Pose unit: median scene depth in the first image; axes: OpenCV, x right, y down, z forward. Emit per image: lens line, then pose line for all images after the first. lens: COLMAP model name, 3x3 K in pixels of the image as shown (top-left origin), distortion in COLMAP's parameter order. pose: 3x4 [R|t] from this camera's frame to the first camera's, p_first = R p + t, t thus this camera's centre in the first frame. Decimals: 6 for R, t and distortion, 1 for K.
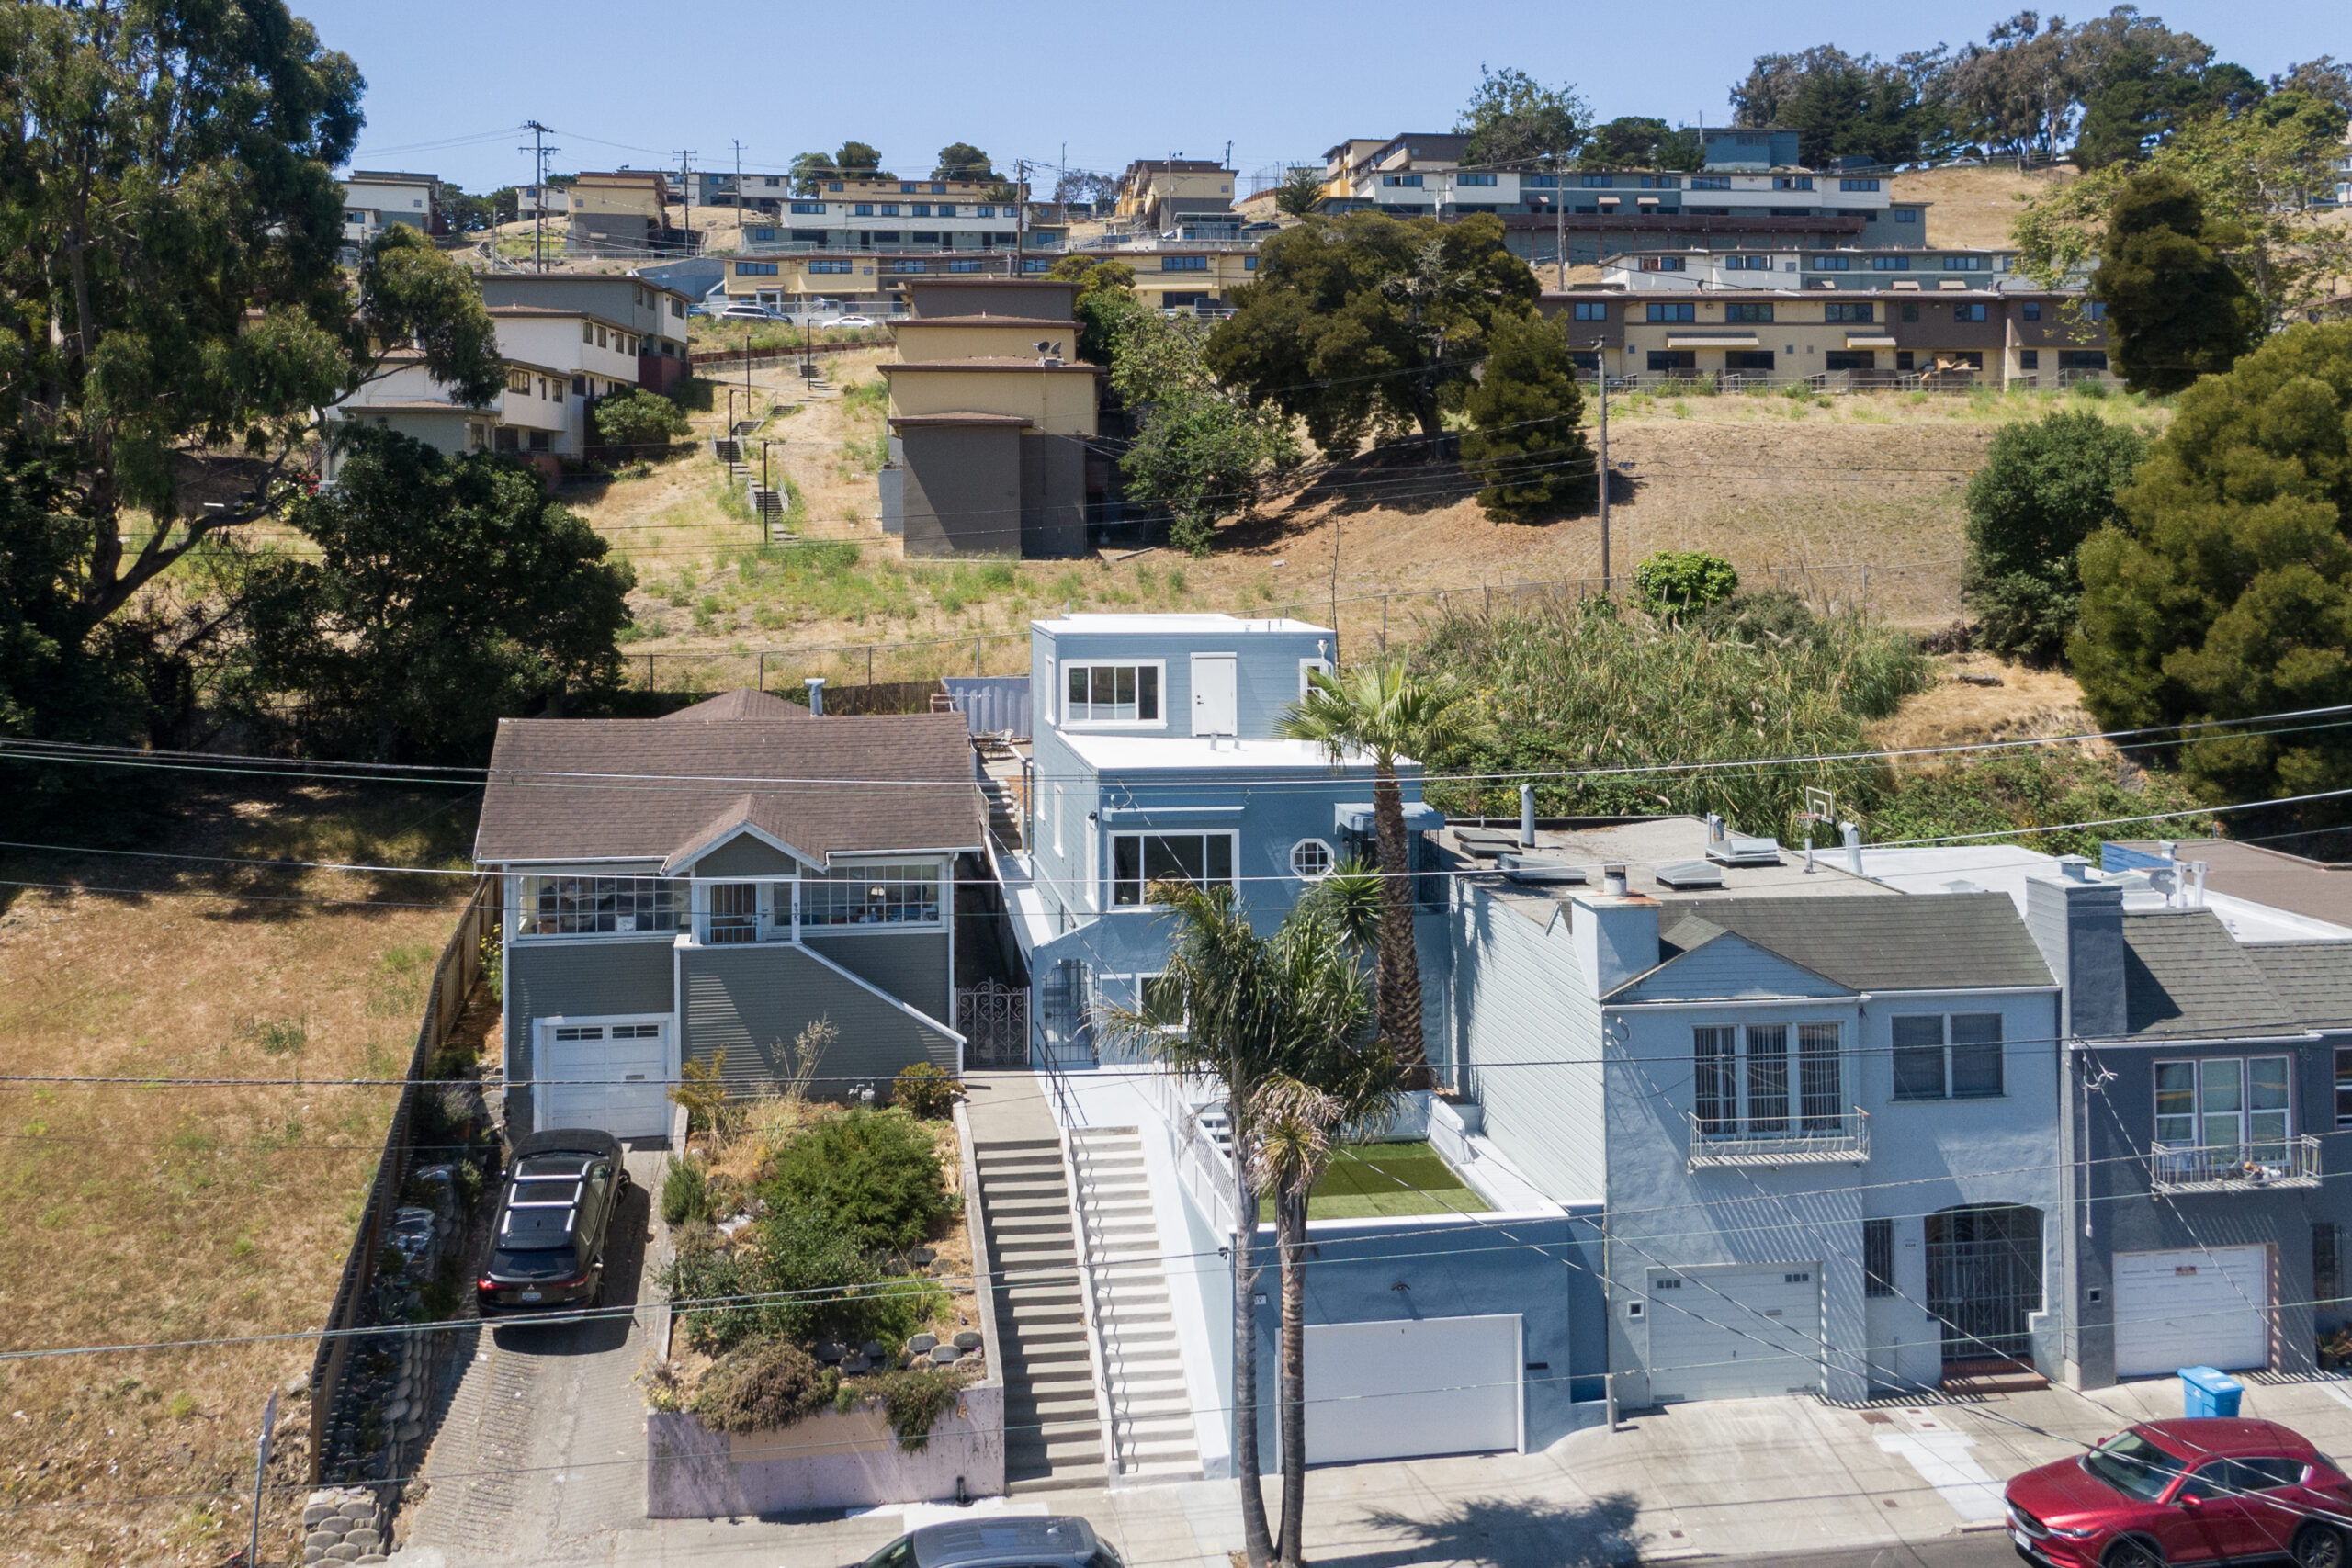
lens RADIAL K [[2242.6, 0, 1173.0], [0, 2242.6, 472.4], [0, 0, 1]] dist [0.022587, -0.032967]
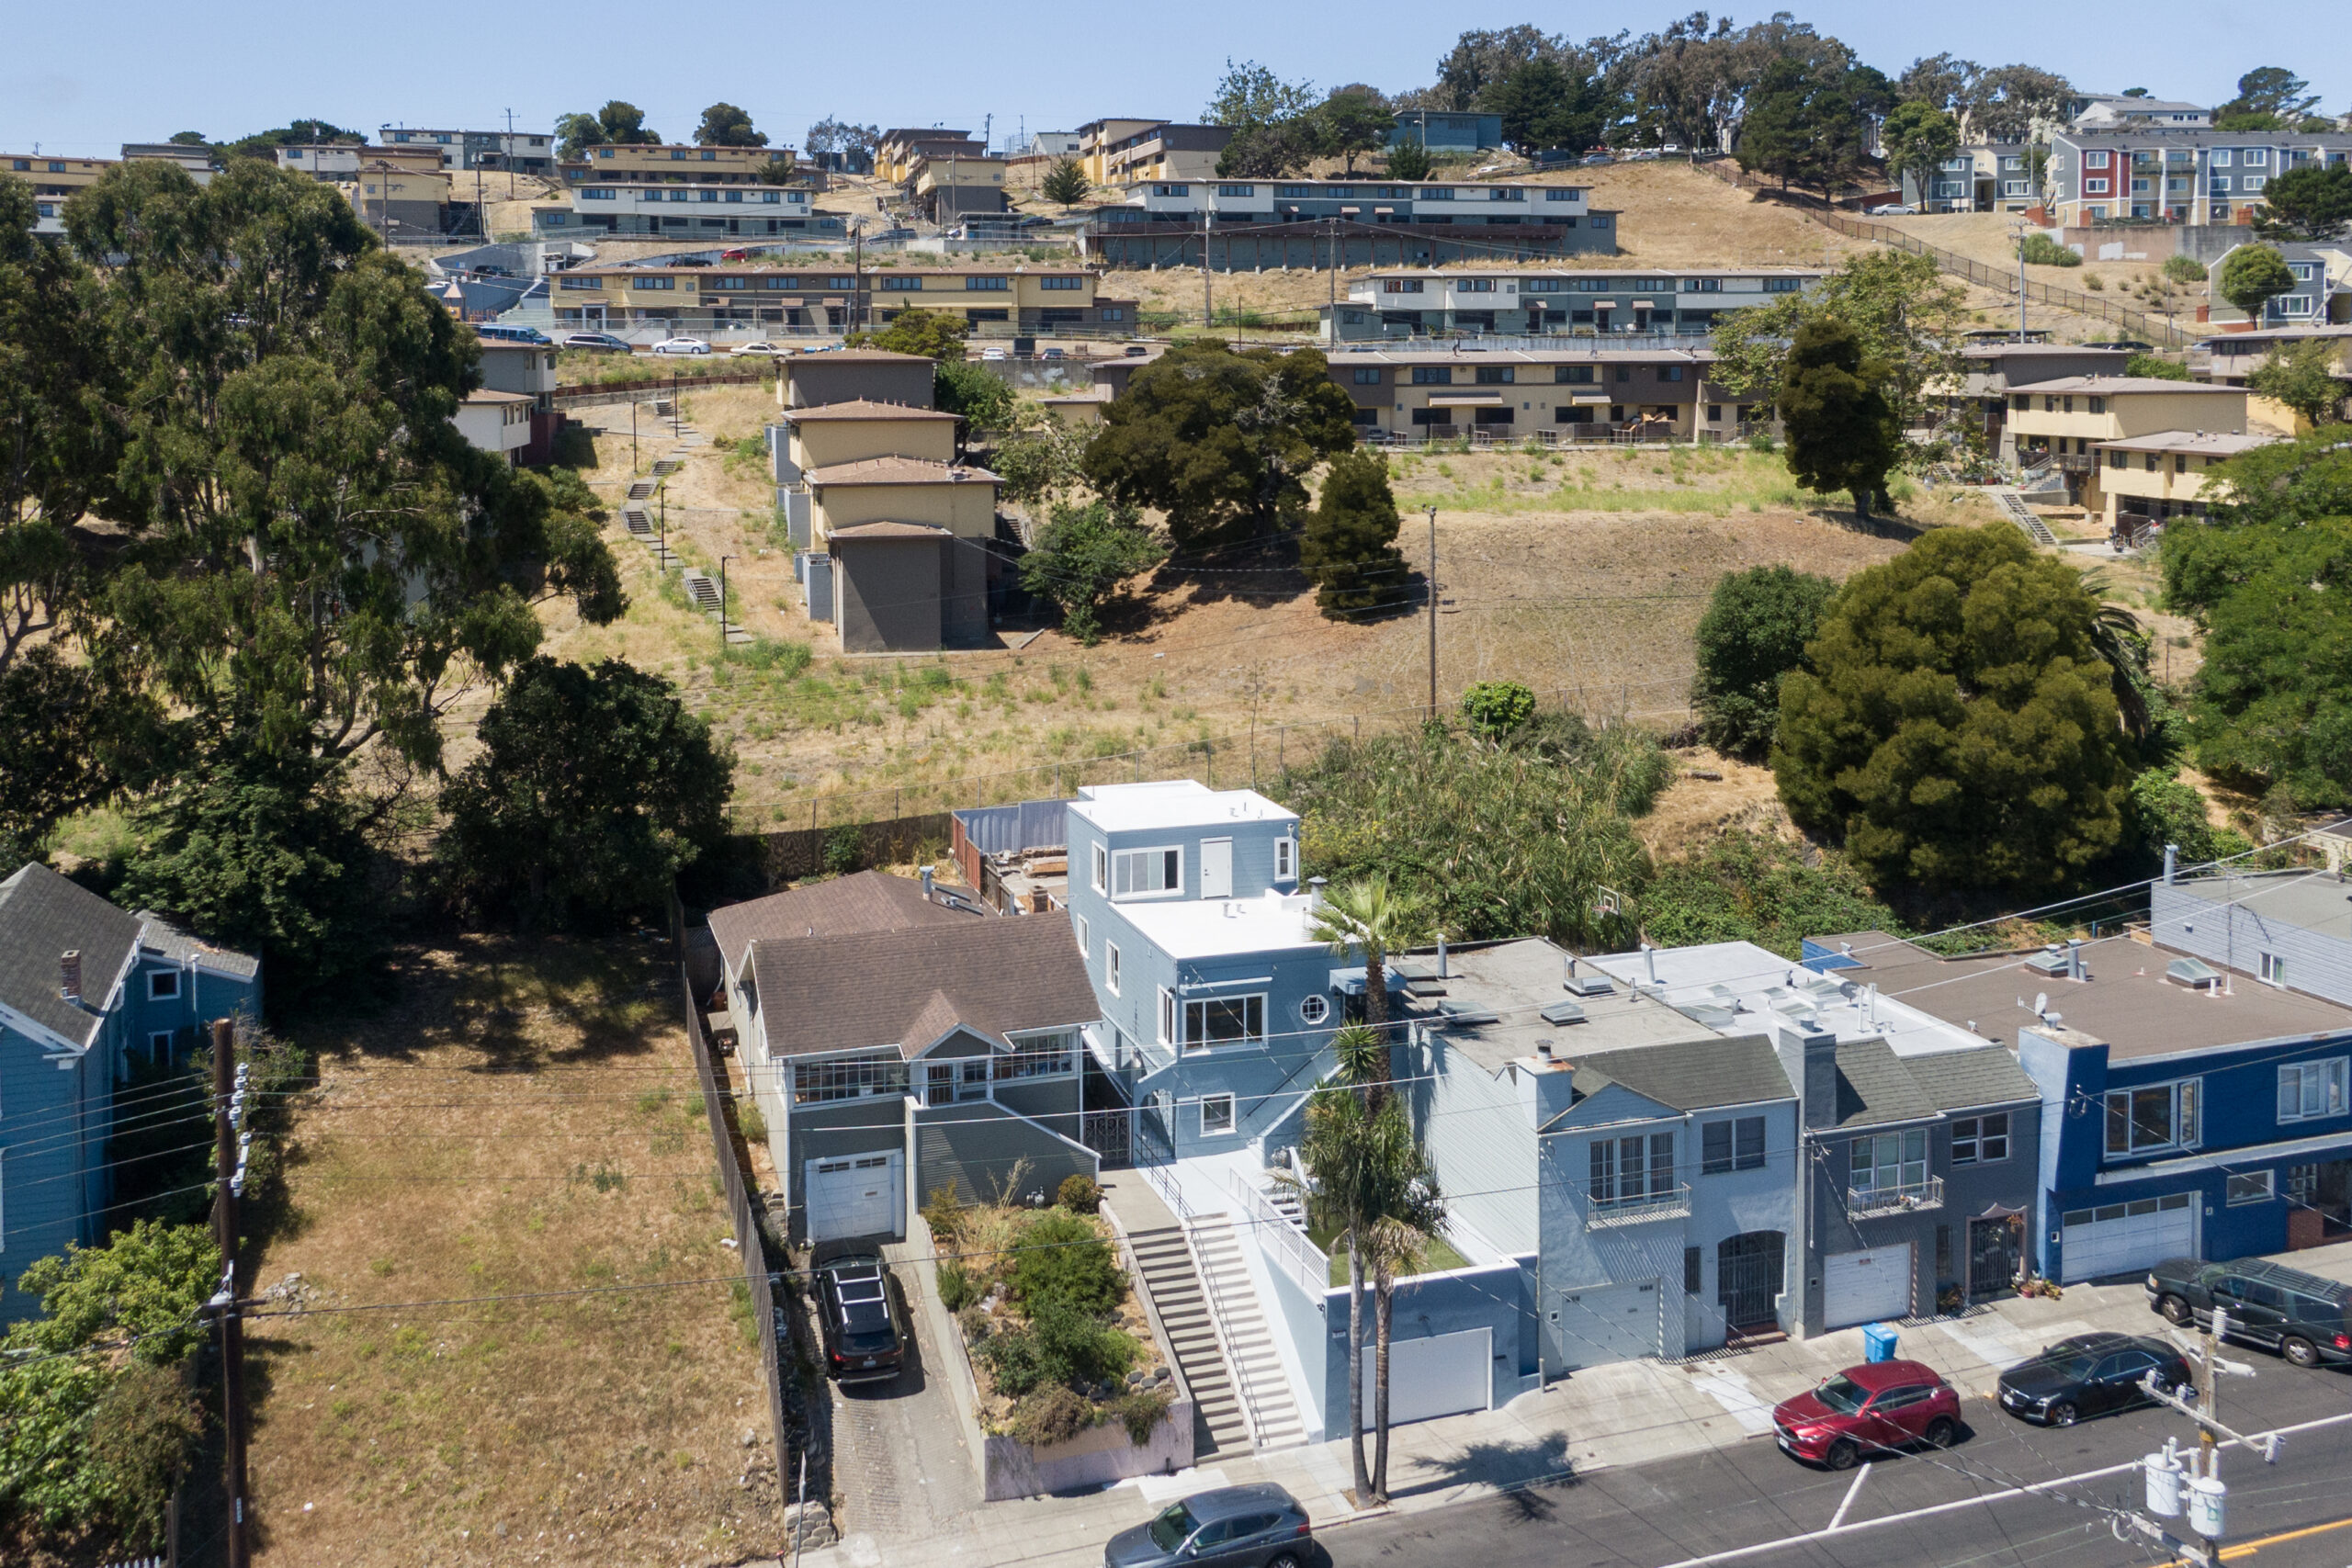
lens RADIAL K [[2317.8, 0, 1277.3], [0, 2317.8, 452.5], [0, 0, 1]] dist [0.072569, -0.139500]
pose [[0.978987, -0.000976, 0.203922, -0.199552], [-0.014637, 0.997073, 0.075046, -0.223852], [-0.203398, -0.076454, 0.976107, -0.335705]]
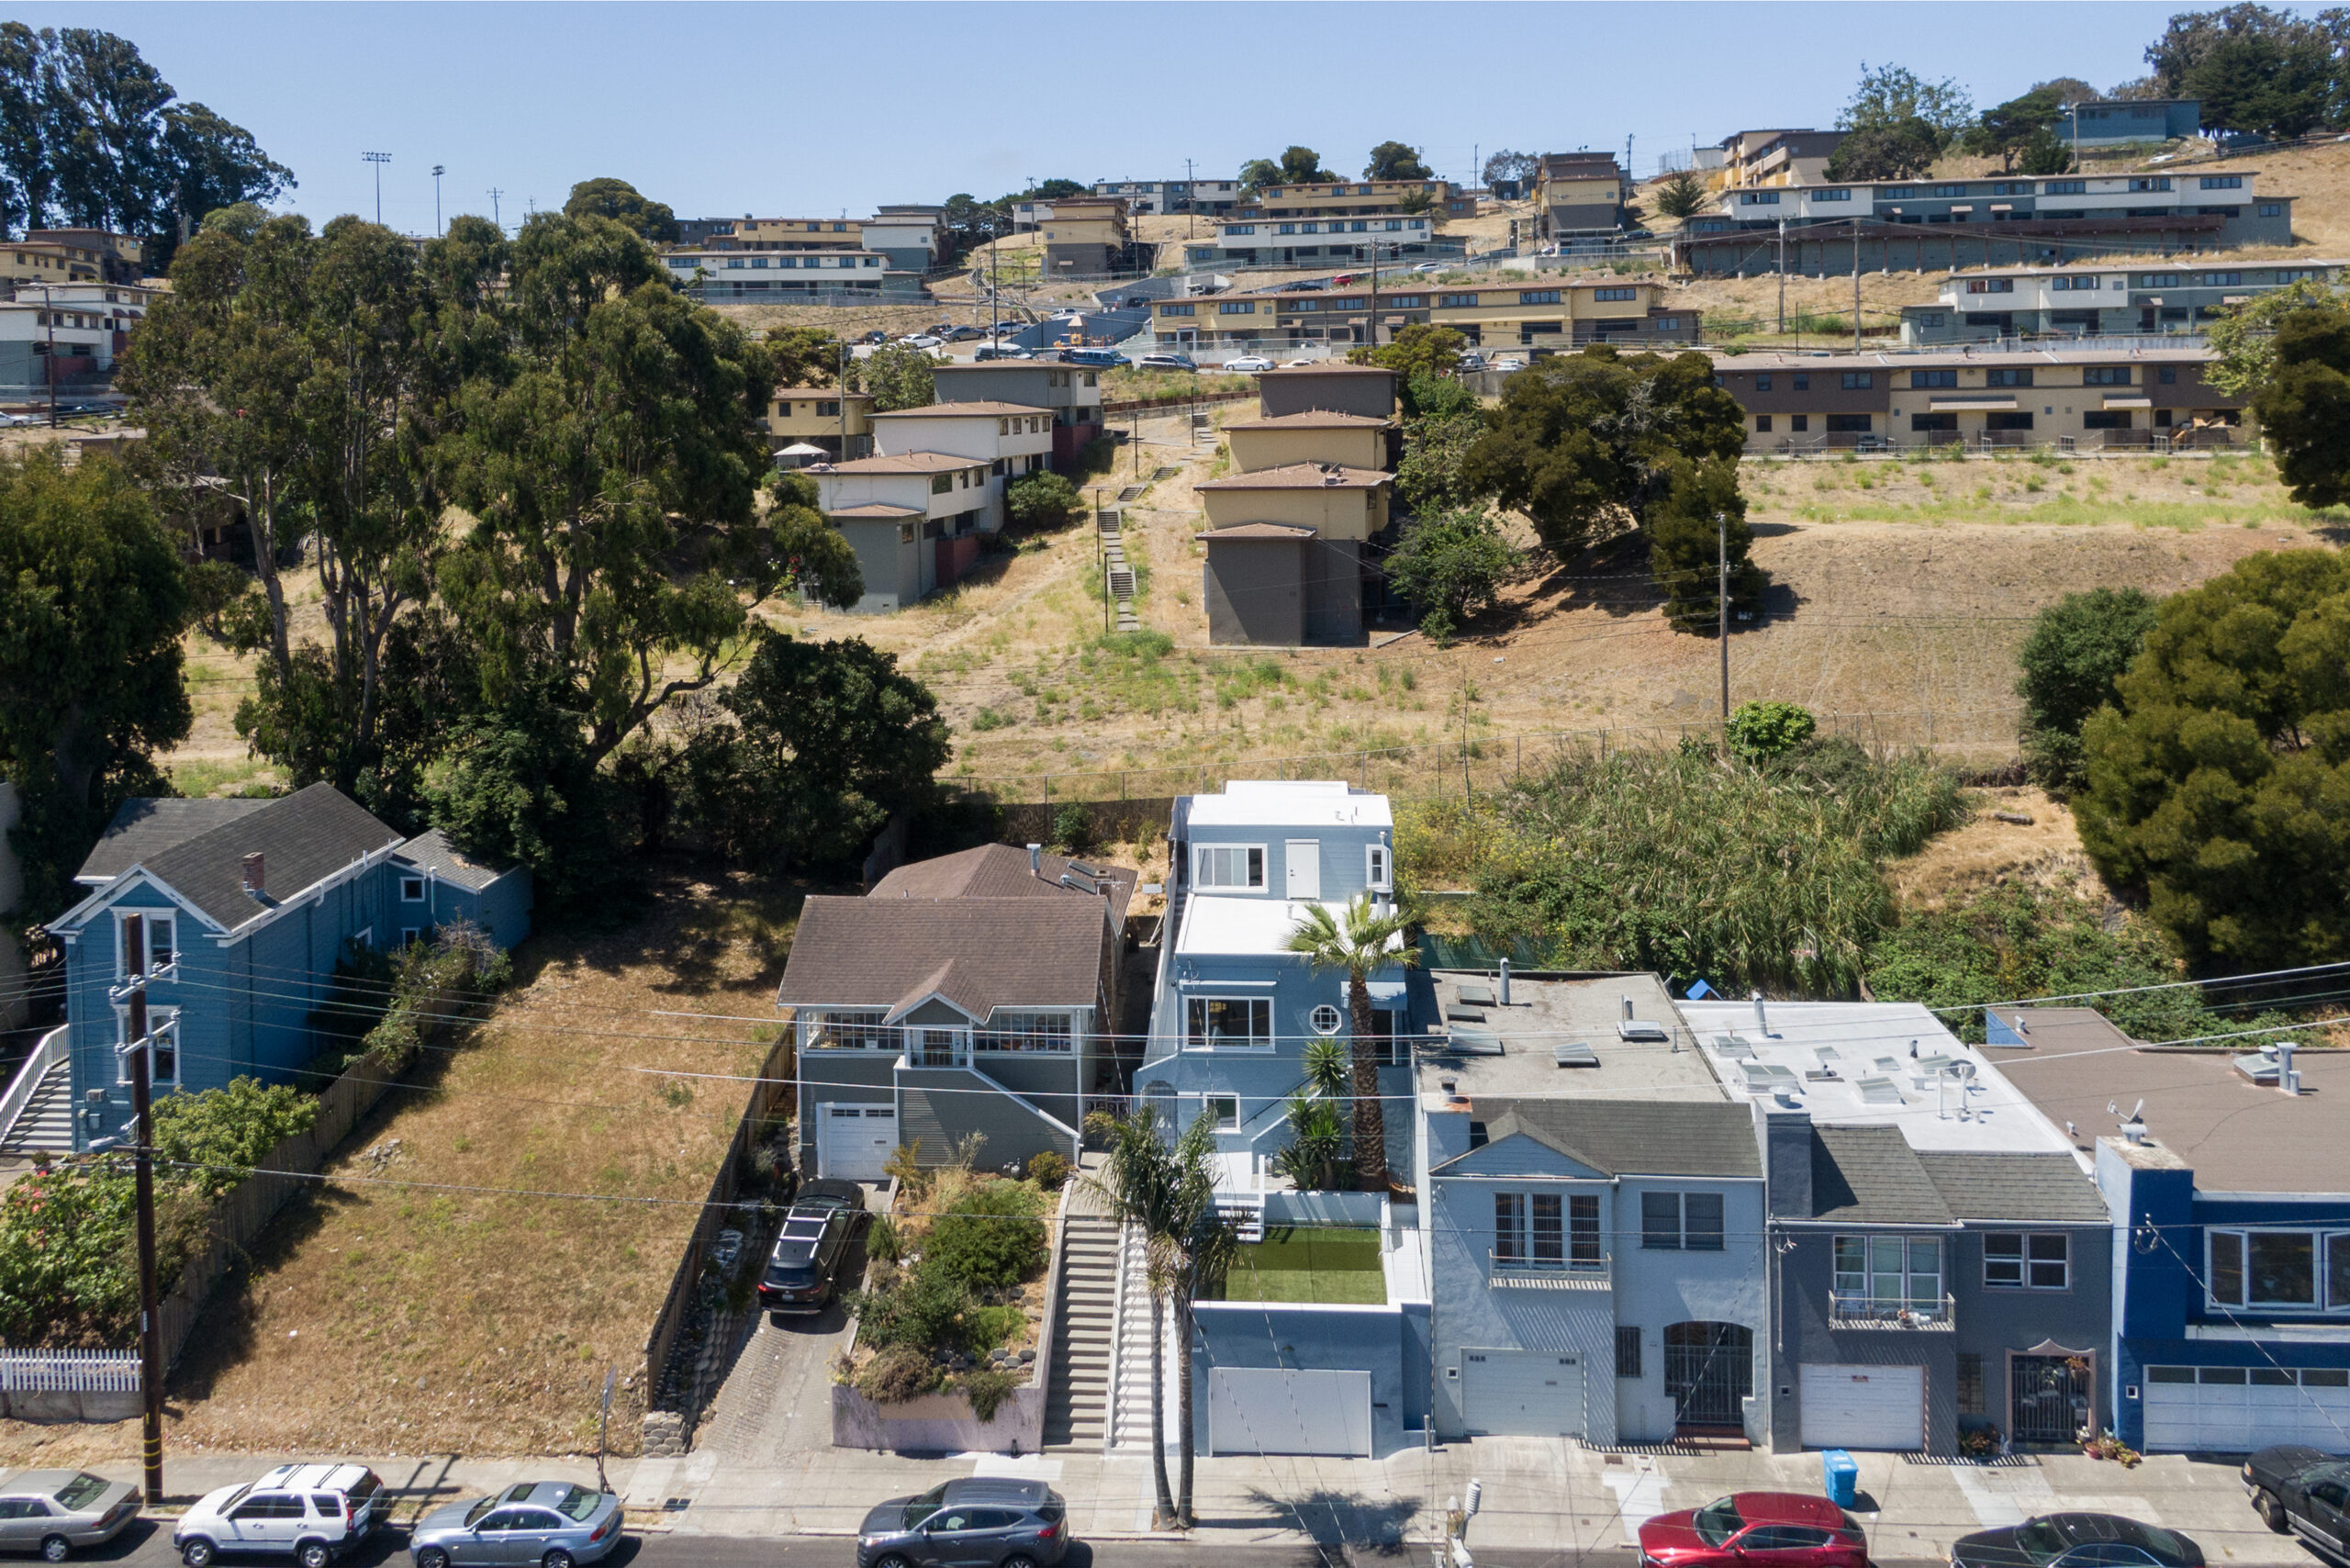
lens RADIAL K [[2168.2, 0, 1195.1], [0, 2168.2, 397.0], [0, 0, 1]] dist [0.036501, -0.056903]
pose [[0.969653, -0.006231, -0.244405, 0.239021], [0.017424, 0.998894, 0.043662, -0.214577], [0.243863, -0.046595, 0.968690, -0.268812]]
